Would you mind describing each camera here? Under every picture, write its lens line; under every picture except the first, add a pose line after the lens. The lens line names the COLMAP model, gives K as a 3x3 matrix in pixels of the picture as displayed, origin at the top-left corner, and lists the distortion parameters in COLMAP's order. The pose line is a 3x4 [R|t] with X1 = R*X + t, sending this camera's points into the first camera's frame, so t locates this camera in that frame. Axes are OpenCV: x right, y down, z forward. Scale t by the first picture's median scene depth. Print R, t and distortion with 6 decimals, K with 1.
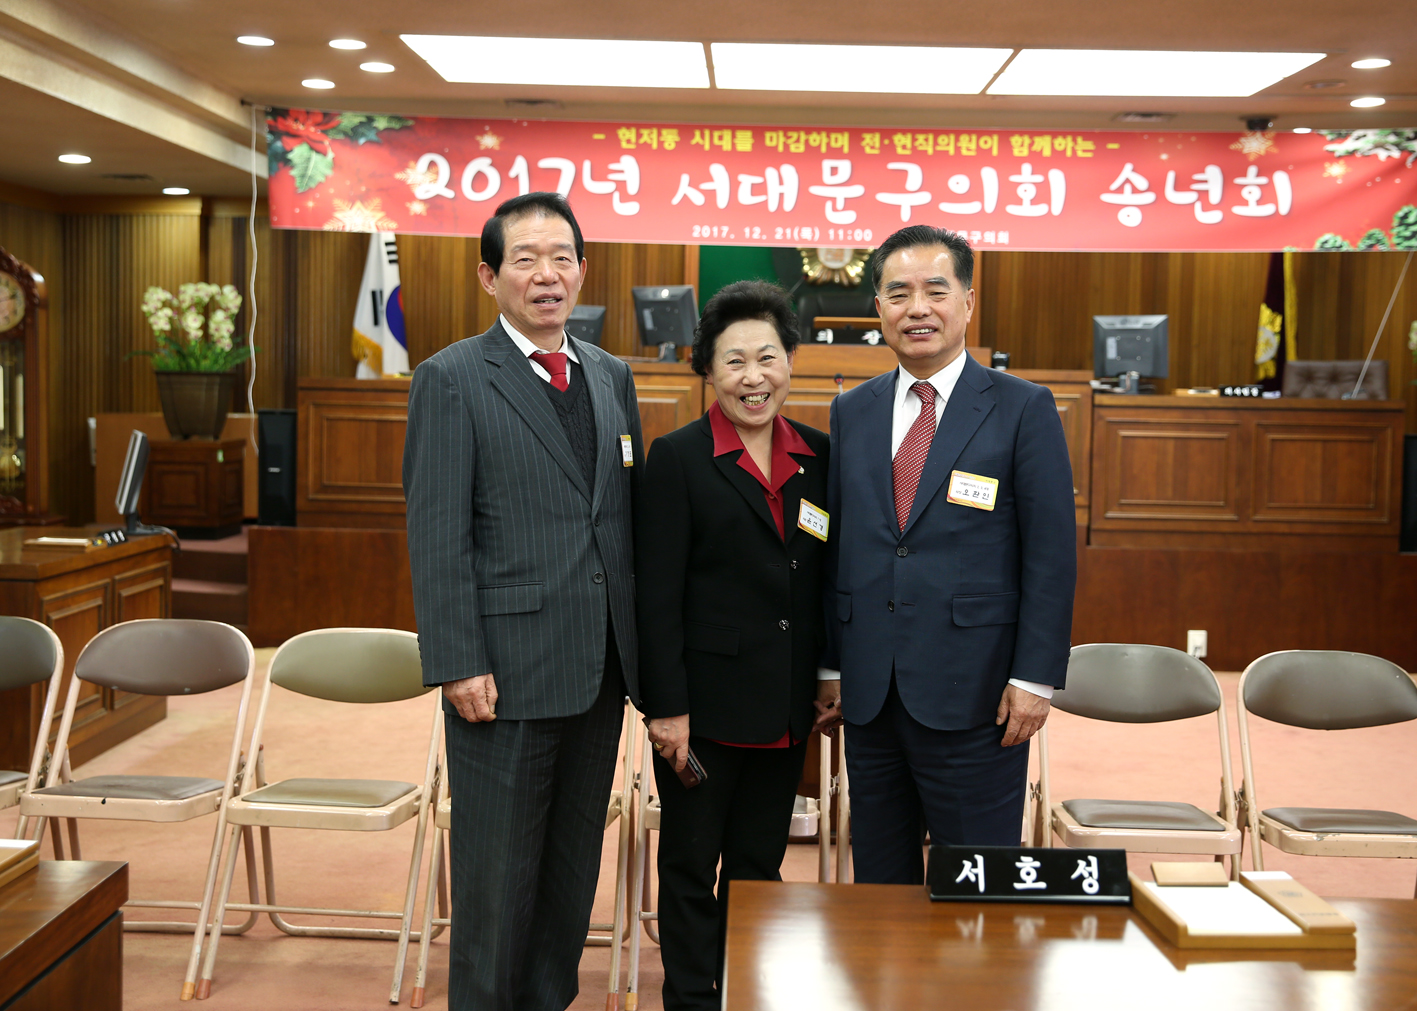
lens RADIAL K [[1738.4, 0, 751.3], [0, 1738.4, 483.0], [0, 0, 1]] dist [0.016197, 0.081757]
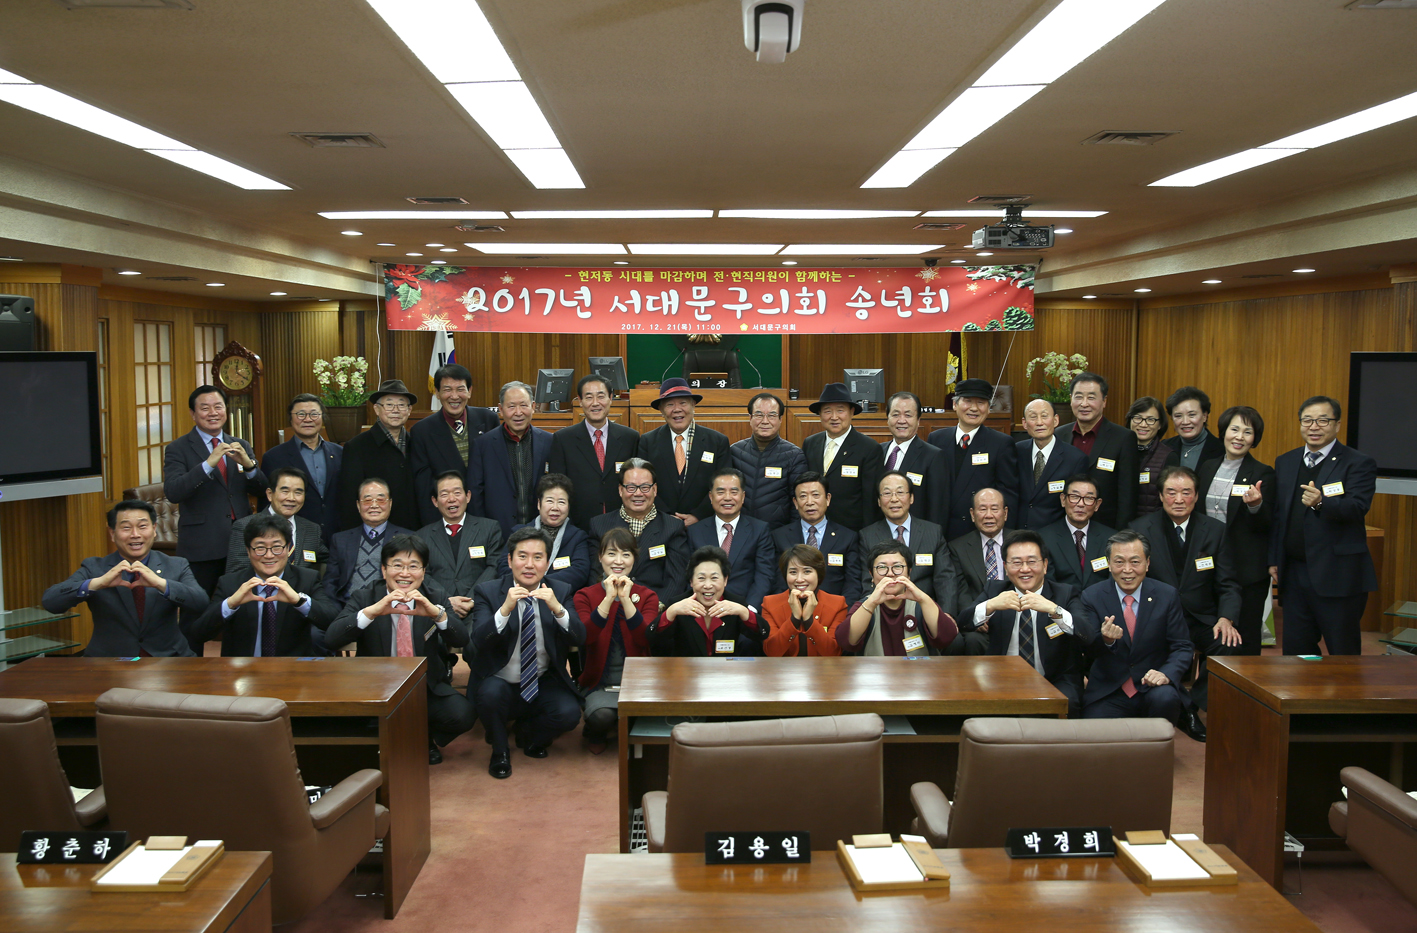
lens RADIAL K [[1222.5, 0, 708.5], [0, 1222.5, 466.5], [0, 0, 1]] dist [-0.061540, 0.100674]
pose [[0.999429, -0.022425, 0.025291, 0.021544], [0.021499, 0.999110, 0.036287, -0.043991], [-0.026082, -0.035722, 0.999021, -0.275608]]
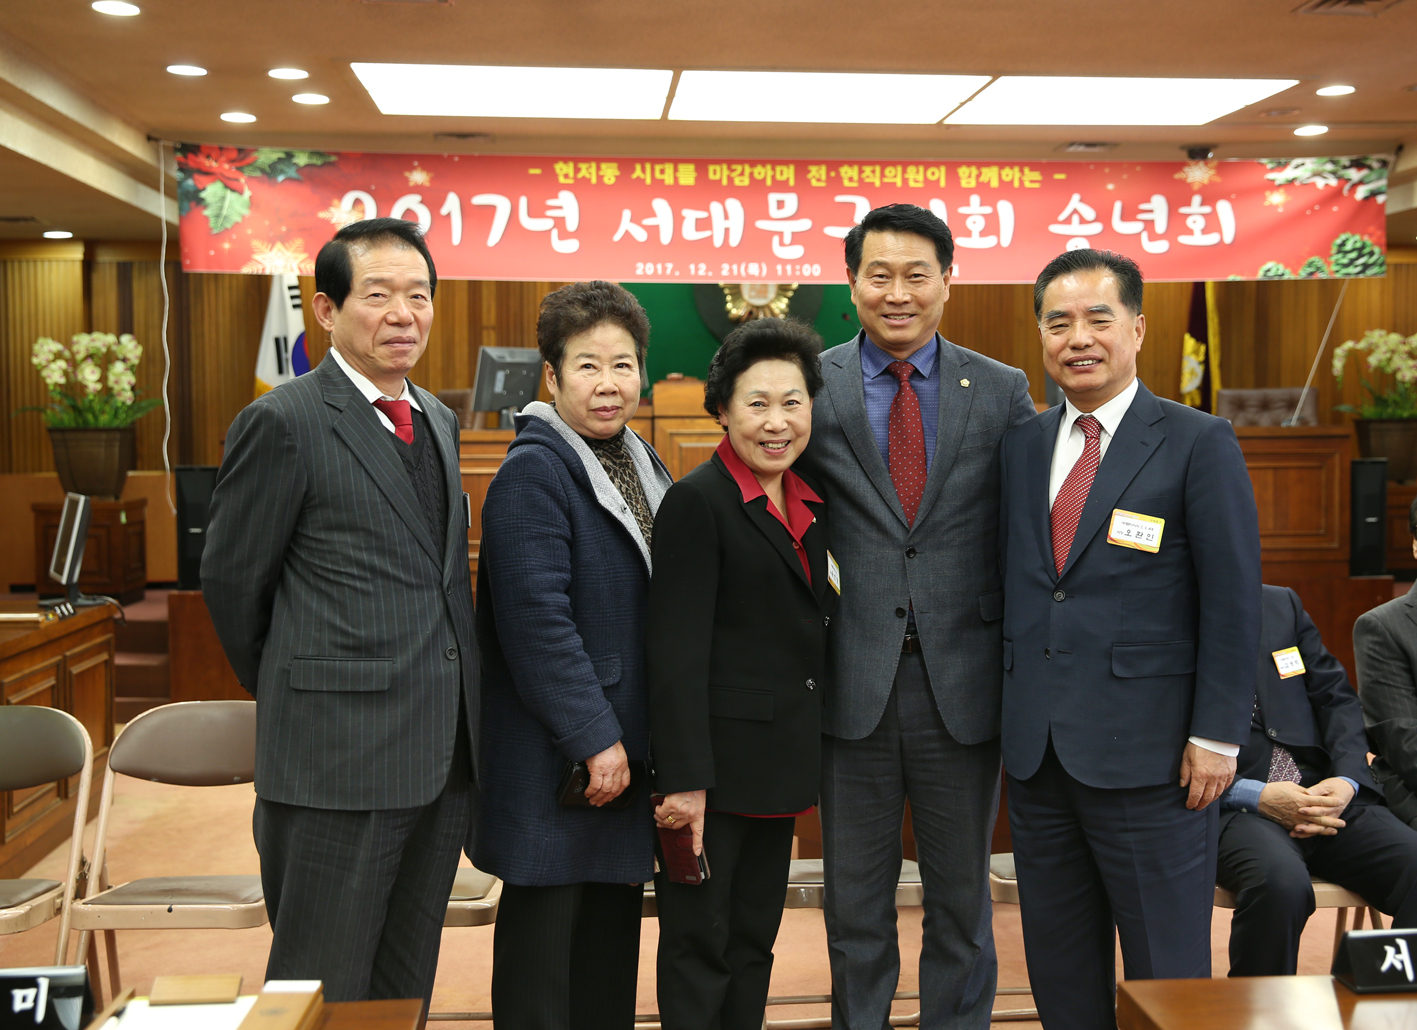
lens RADIAL K [[1746.5, 0, 772.5], [0, 1746.5, 510.5], [0, 0, 1]] dist [0.012143, 0.071634]
pose [[0.993544, -0.030310, 0.109323, -0.068501], [0.031166, 0.999495, -0.006131, -0.002822], [-0.109082, 0.009499, 0.993987, 0.032436]]
